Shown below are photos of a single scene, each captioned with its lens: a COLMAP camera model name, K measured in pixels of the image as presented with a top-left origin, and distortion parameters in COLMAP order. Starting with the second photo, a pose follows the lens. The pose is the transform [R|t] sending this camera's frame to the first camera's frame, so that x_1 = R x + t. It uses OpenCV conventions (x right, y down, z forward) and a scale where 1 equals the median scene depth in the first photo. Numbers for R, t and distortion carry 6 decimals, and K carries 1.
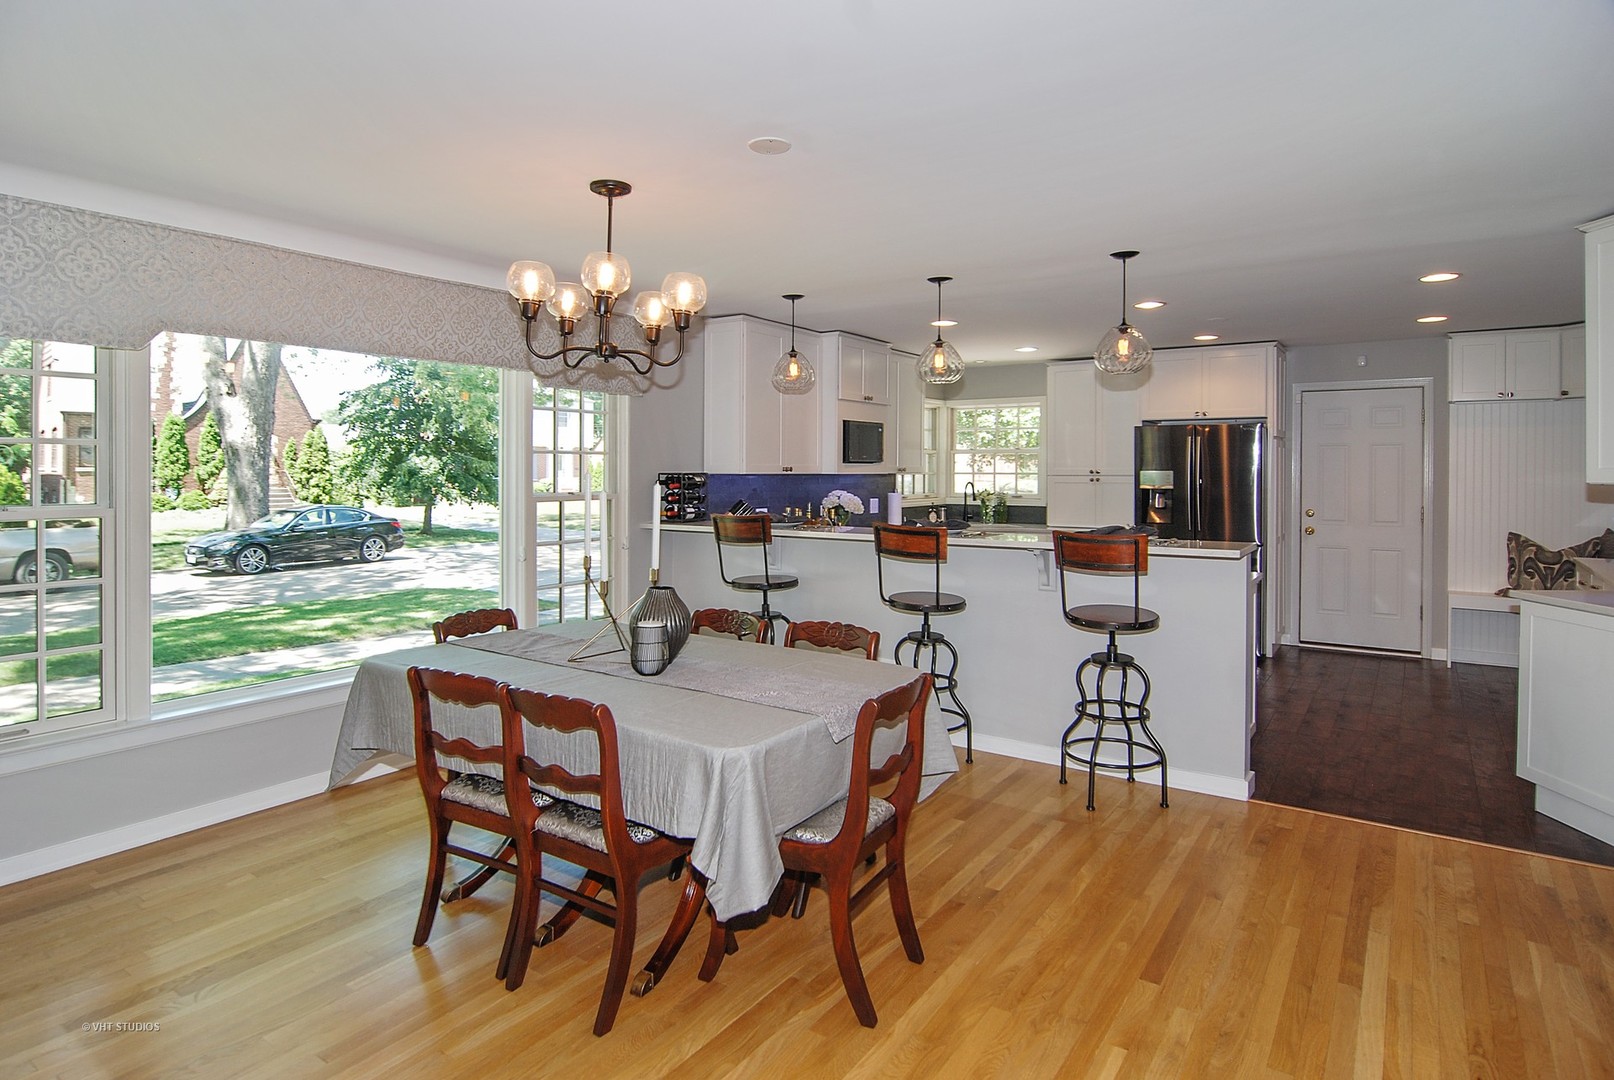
lens RADIAL K [[915.6, 0, 801.4], [0, 915.6, 467.2], [0, 0, 1]] dist [-0.000078, -0.000251]
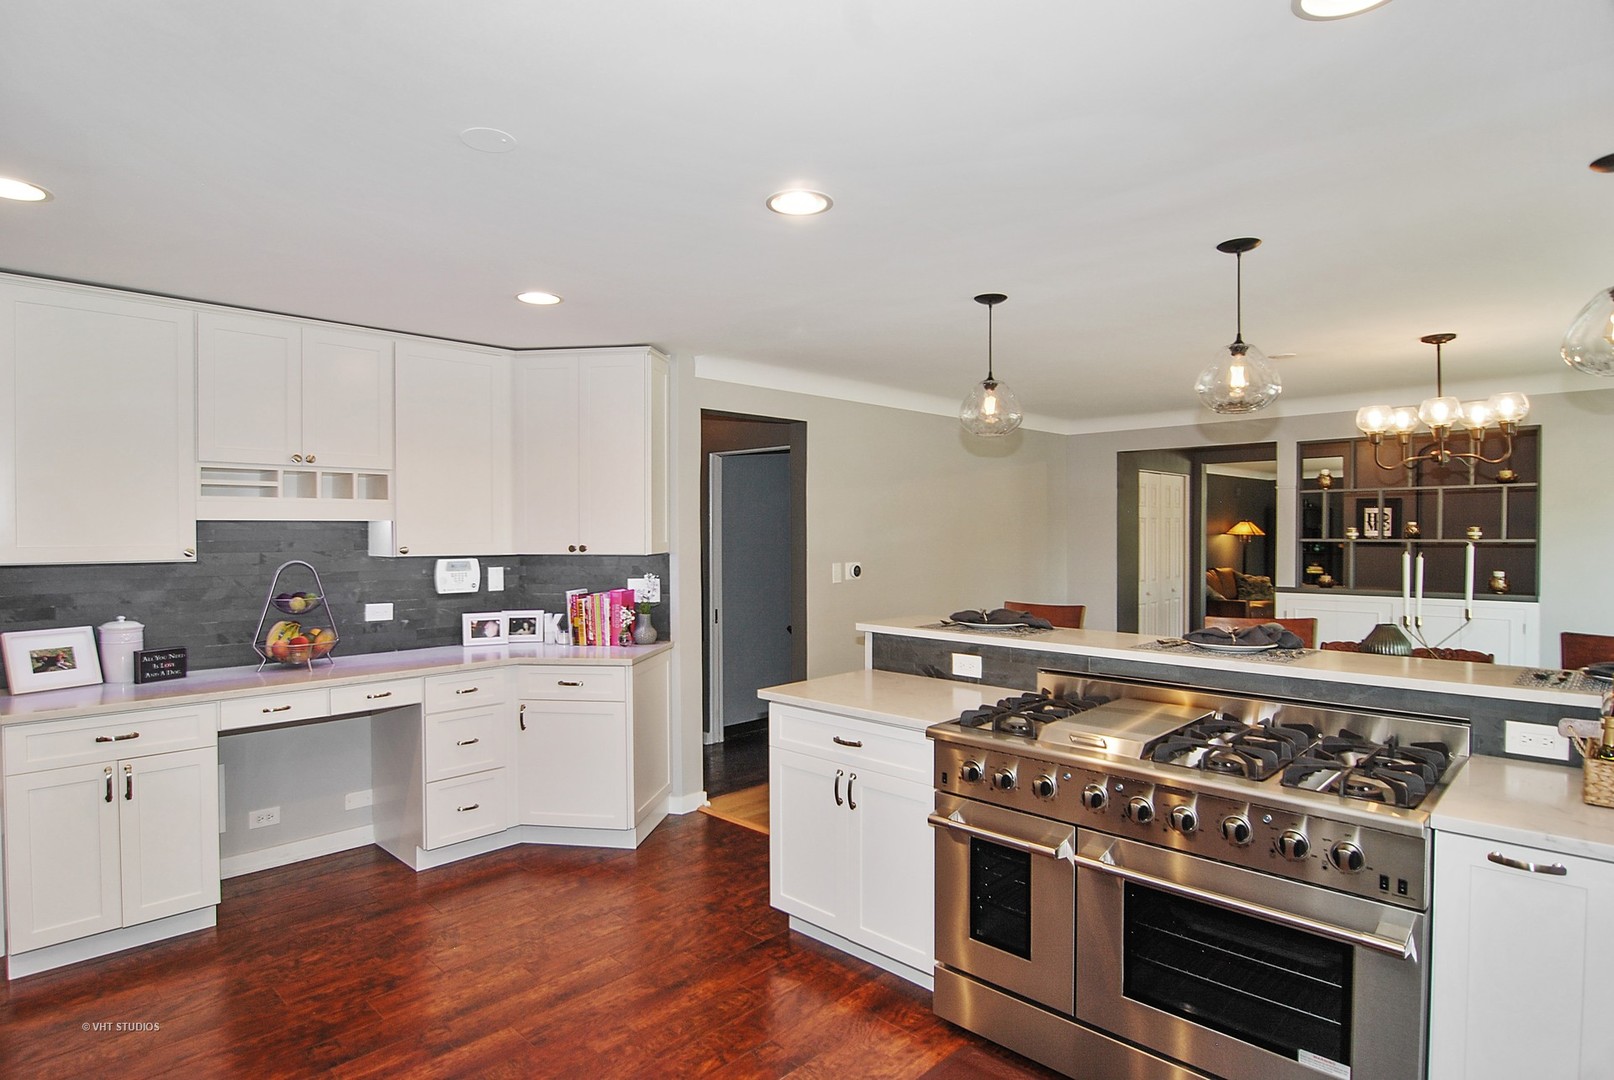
lens RADIAL K [[880.8, 0, 789.3], [0, 880.8, 540.6], [0, 0, 1]] dist [-0.006069, -0.001595]
pose [[-0.982729, -0.000734, 0.185047, 0.234561], [0.001996, 0.999892, 0.014563, -0.008746], [-0.185037, 0.014681, -0.982622, 1.134976]]
